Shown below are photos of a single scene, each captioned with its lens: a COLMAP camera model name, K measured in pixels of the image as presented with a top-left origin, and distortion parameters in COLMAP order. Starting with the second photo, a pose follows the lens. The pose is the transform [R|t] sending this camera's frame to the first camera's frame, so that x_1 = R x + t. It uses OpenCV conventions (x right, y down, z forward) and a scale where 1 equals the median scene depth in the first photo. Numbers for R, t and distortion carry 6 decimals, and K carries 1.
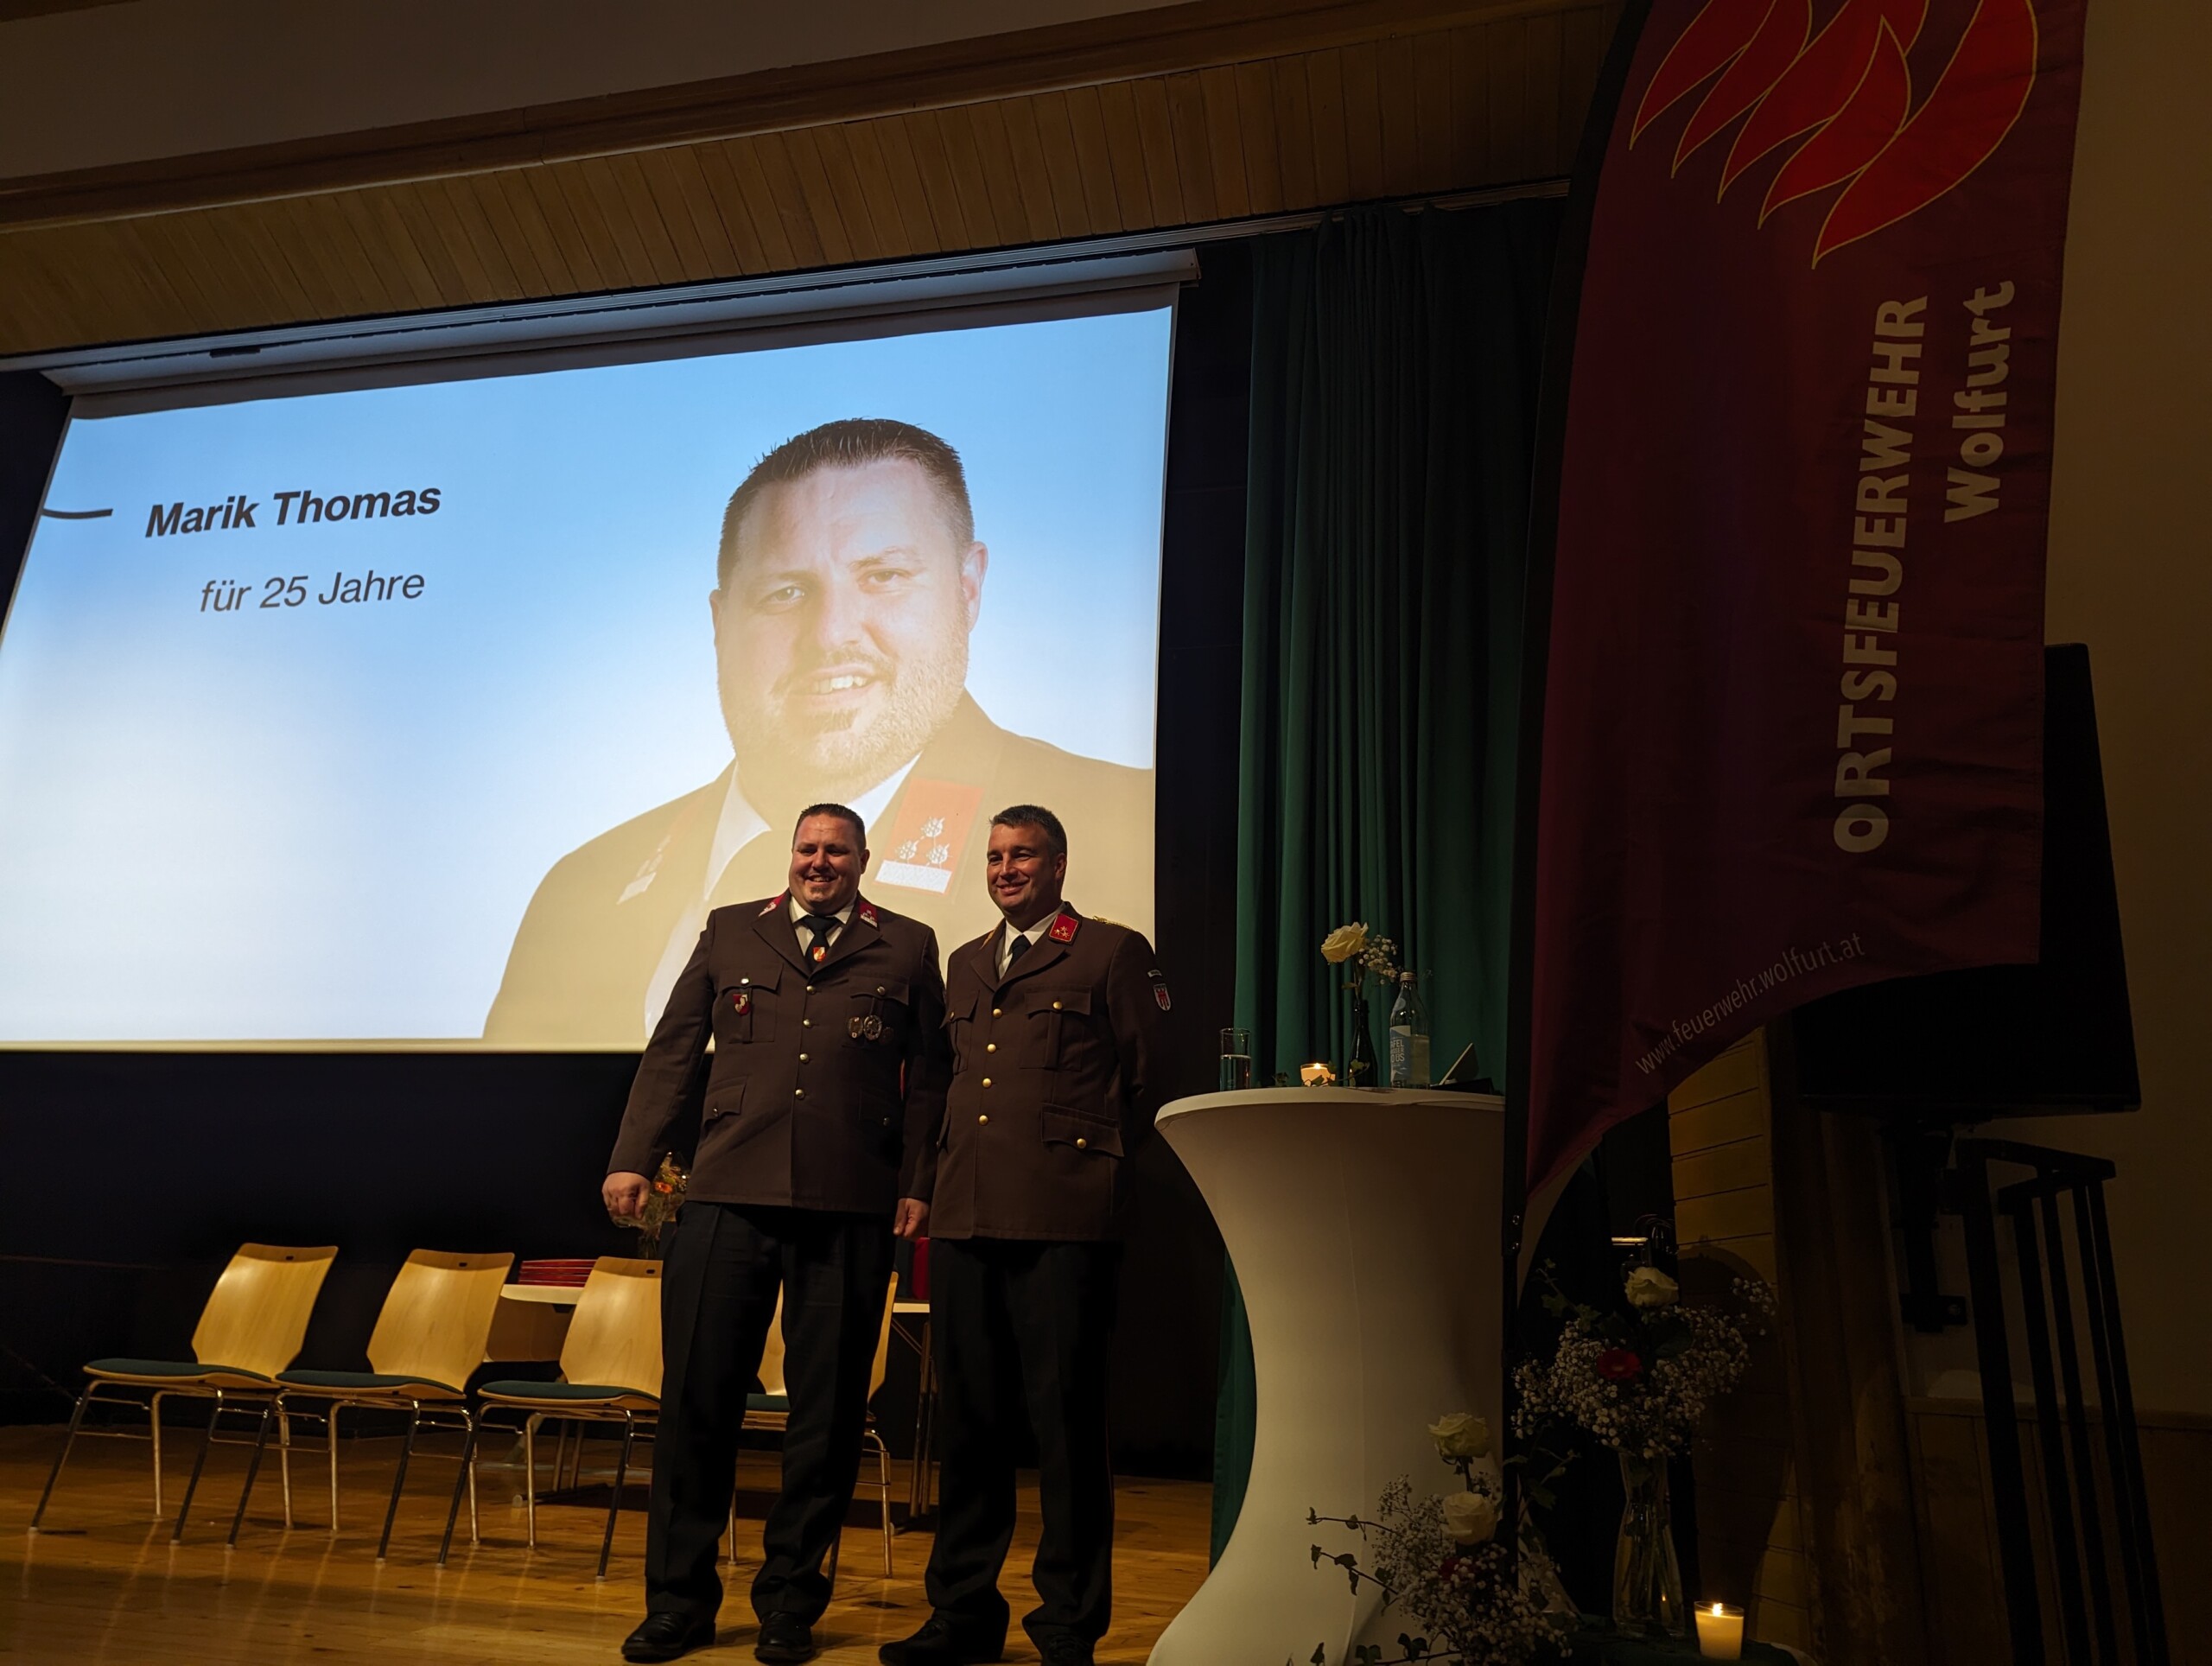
lens RADIAL K [[1498.6, 0, 1106.0], [0, 1498.6, 833.0], [0, 0, 1]] dist [0.150280, -0.099131]
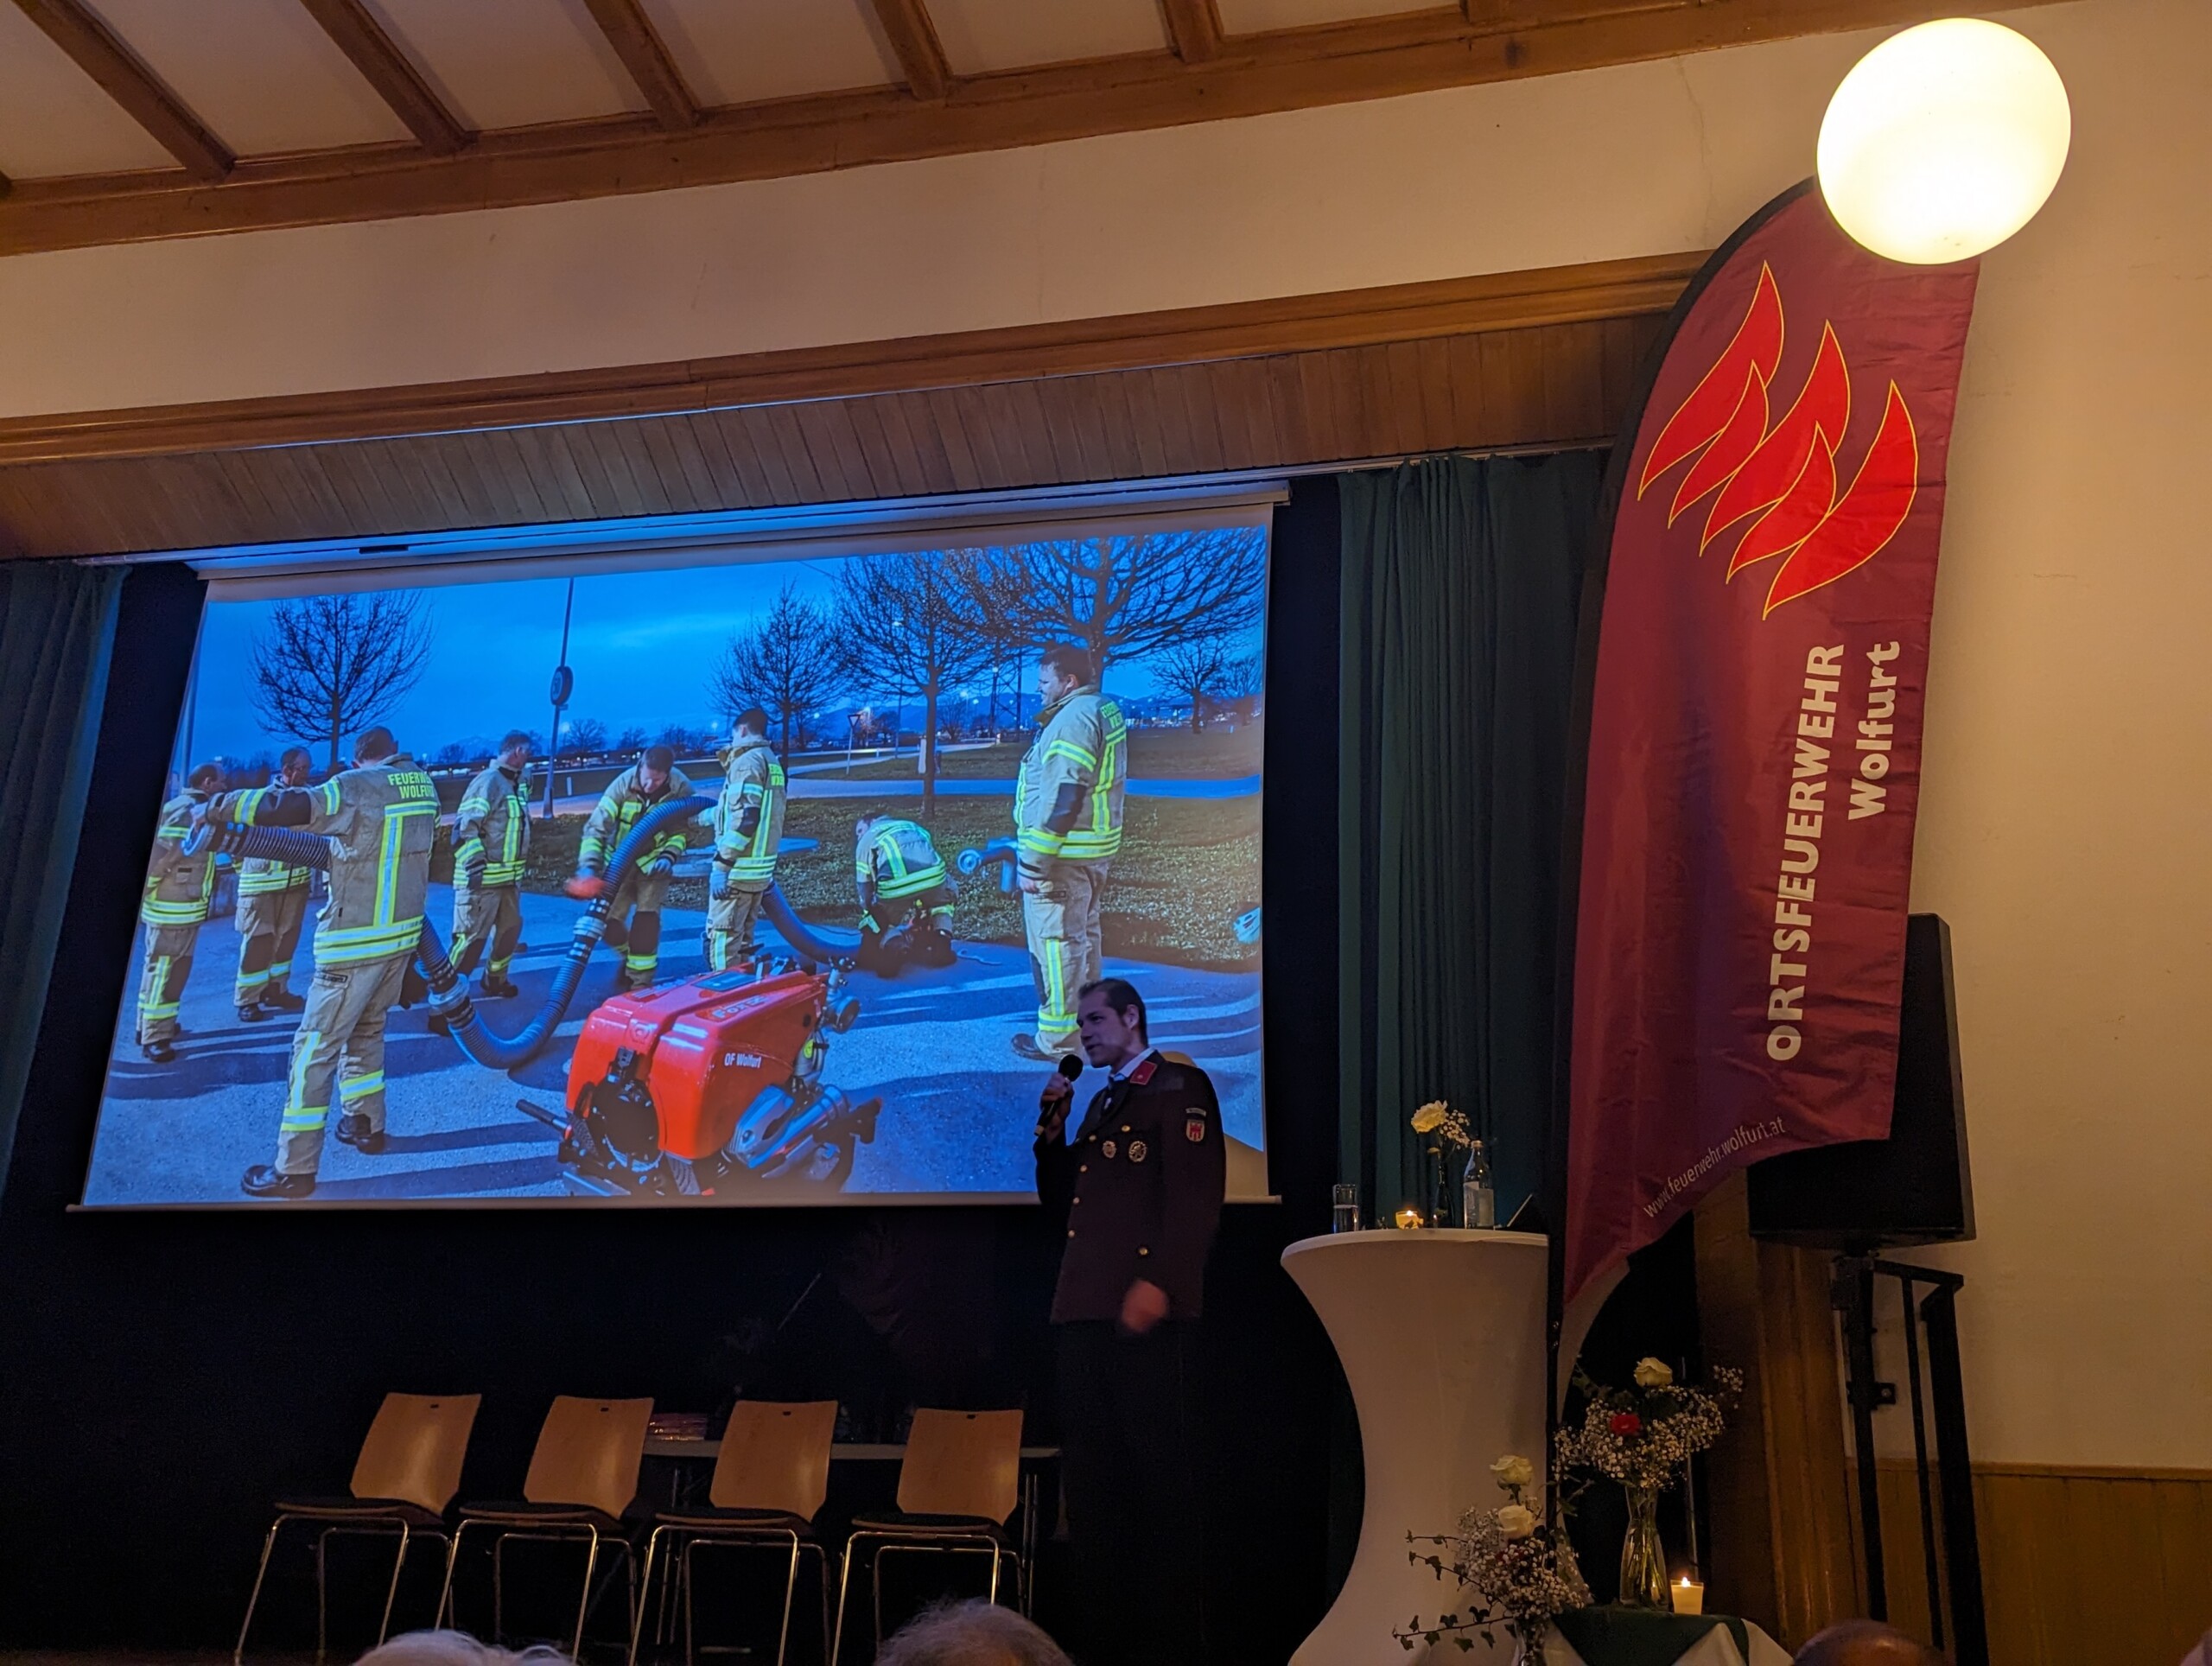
lens RADIAL K [[2140.6, 0, 1106.0], [0, 2140.6, 833.0], [0, 0, 1]] dist [0.139636, -0.000252]
pose [[0.999969, -0.007645, 0.001849, -0.134934], [0.007692, 0.999600, -0.027220, -0.137886], [-0.001640, 0.027234, 0.999628, -0.955793]]
